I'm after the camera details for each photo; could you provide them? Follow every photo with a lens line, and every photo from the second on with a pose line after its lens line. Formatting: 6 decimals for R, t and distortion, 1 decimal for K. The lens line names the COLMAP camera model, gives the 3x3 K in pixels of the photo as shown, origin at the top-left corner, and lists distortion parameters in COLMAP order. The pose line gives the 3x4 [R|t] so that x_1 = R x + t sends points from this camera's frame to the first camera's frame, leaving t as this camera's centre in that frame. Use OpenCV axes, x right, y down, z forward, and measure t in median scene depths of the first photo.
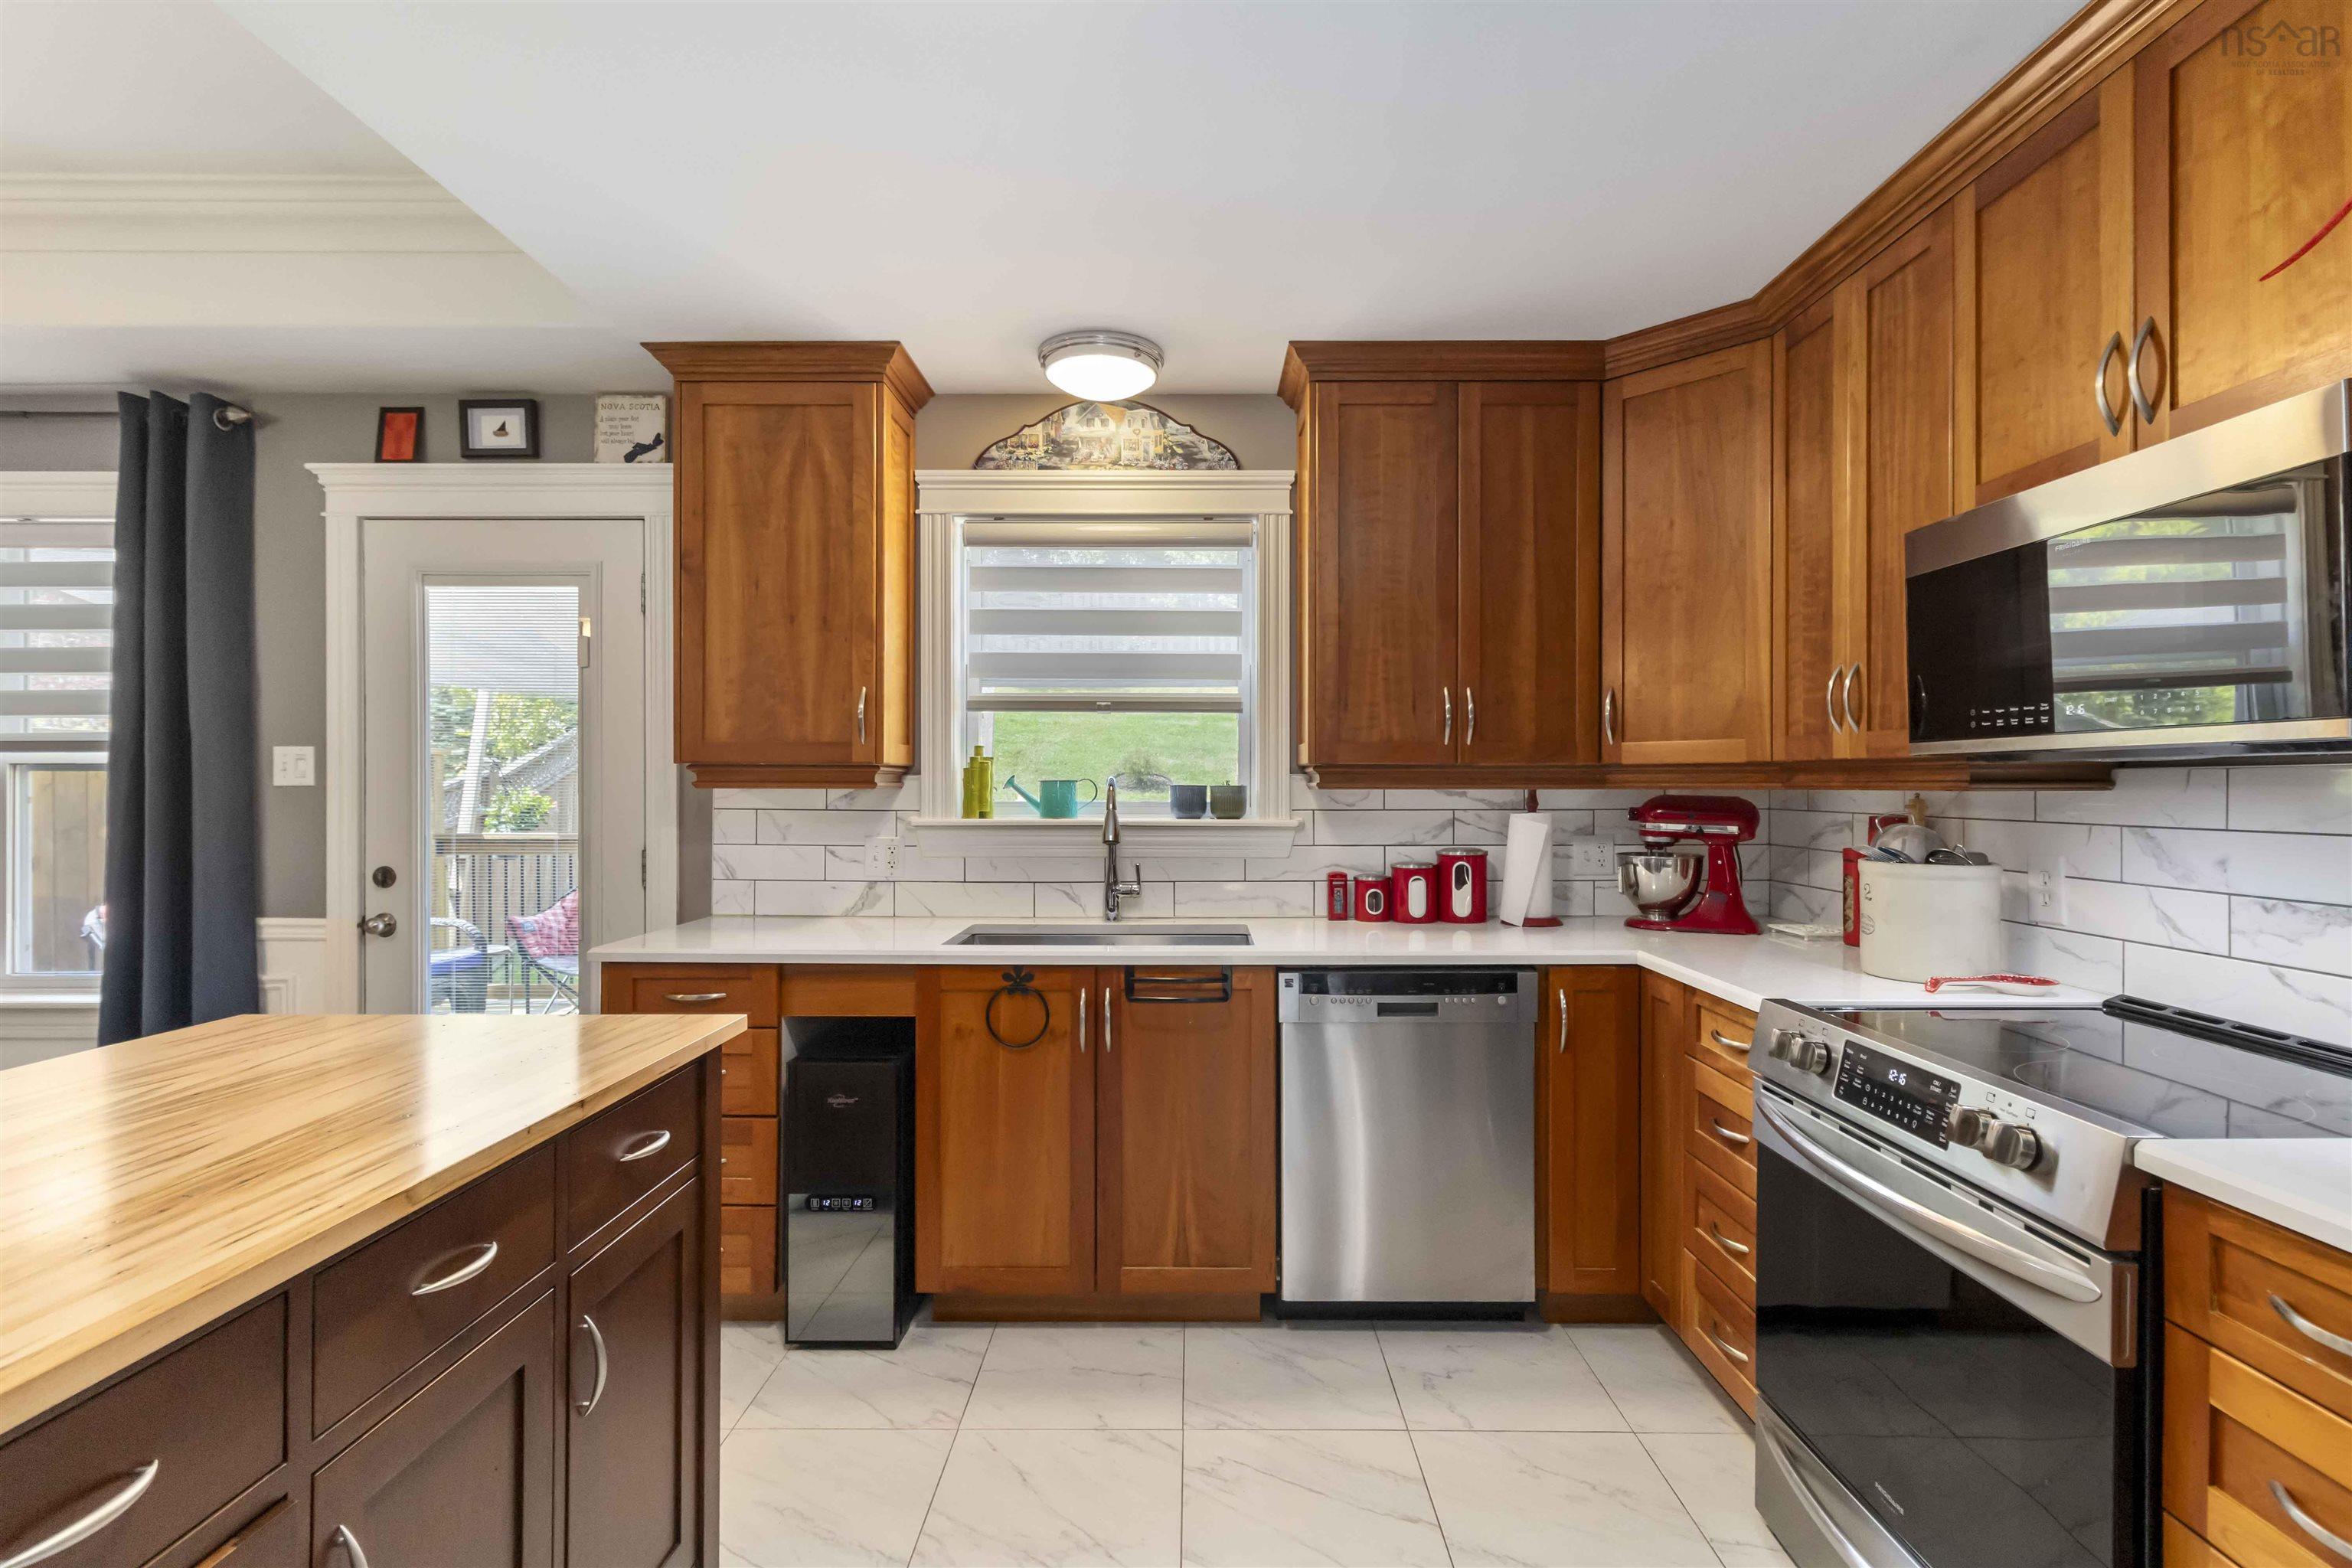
lens RADIAL K [[1093.9, 0, 1179.7], [0, 1093.9, 789.9], [0, 0, 1]] dist [0.005063, 0.000534]
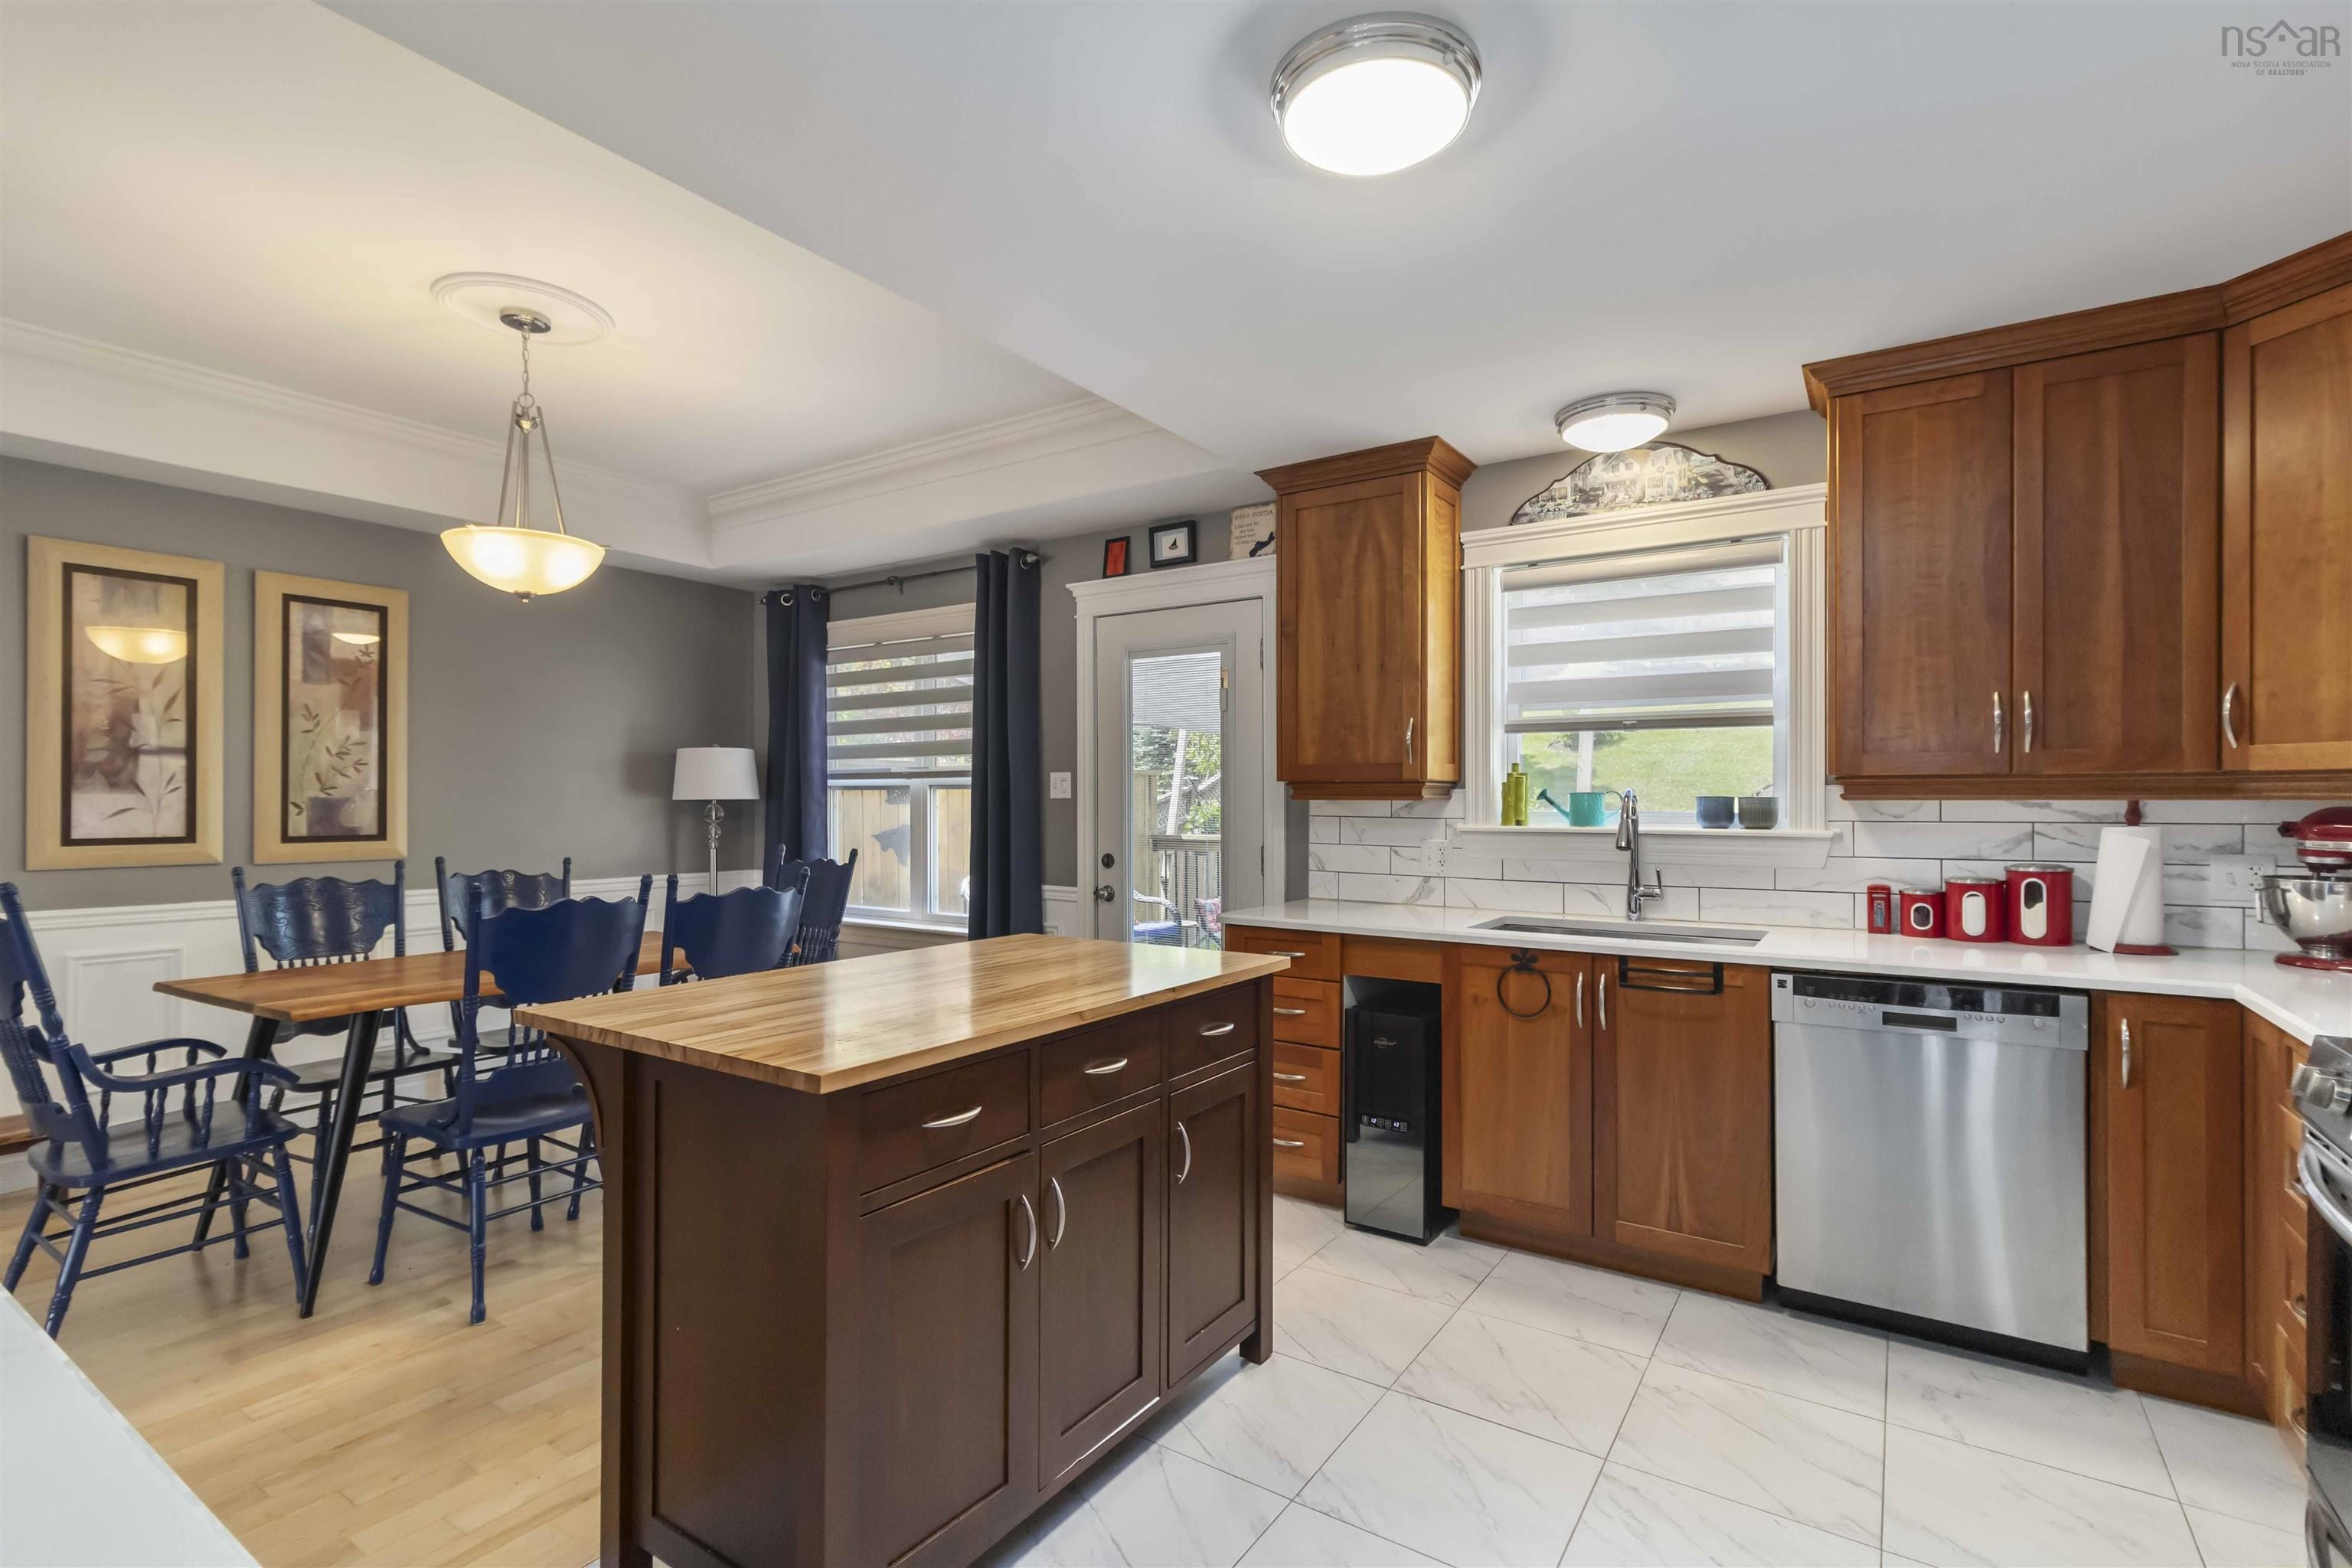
lens RADIAL K [[1093.9, 0, 1186.2], [0, 1093.9, 798.8], [0, 0, 1]] dist [0.005063, 0.000534]
pose [[0.836268, -0.001964, -0.548317, 0.163603], [0.001041, 0.999997, -0.001994, -0.000553], [0.548320, 0.001097, 0.836268, -0.163205]]
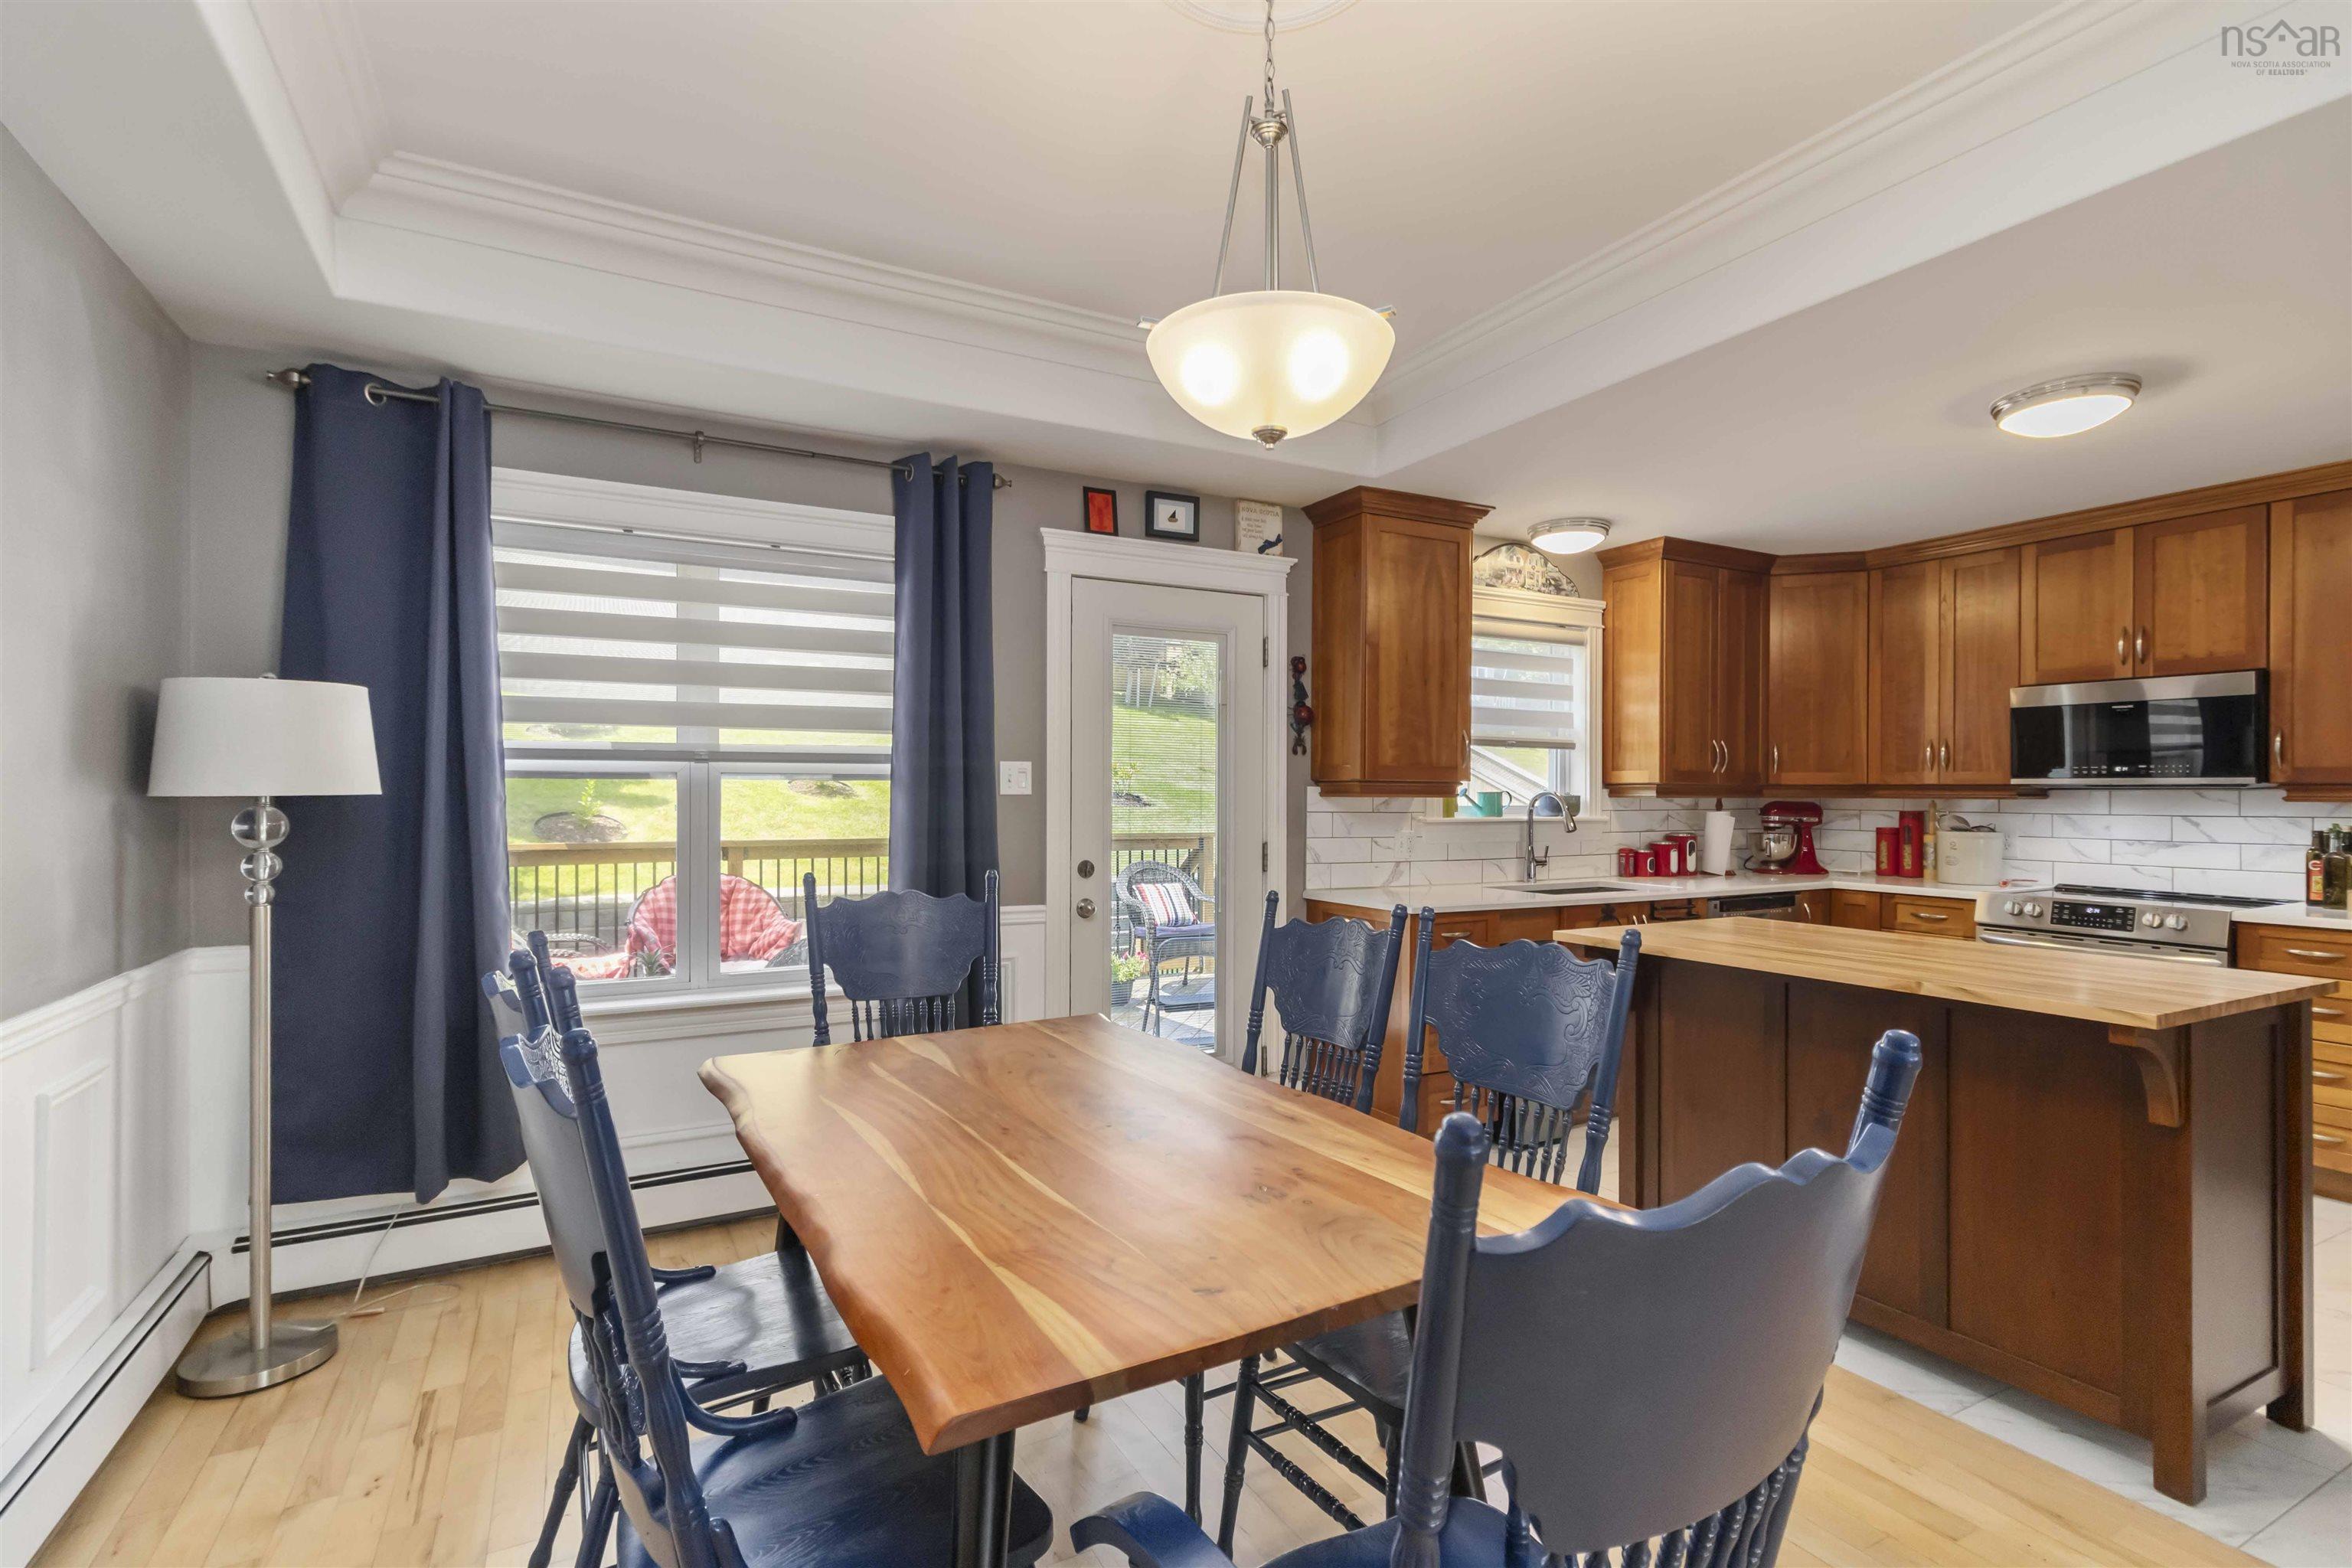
lens RADIAL K [[1093.9, 0, 1182.2], [0, 1093.9, 795.1], [0, 0, 1]] dist [0.005063, 0.000534]
pose [[0.878211, 0.000764, 0.478272, -1.240489], [-0.001739, 0.999997, 0.001596, -0.005871], [-0.478269, -0.002234, 0.878210, -0.130071]]
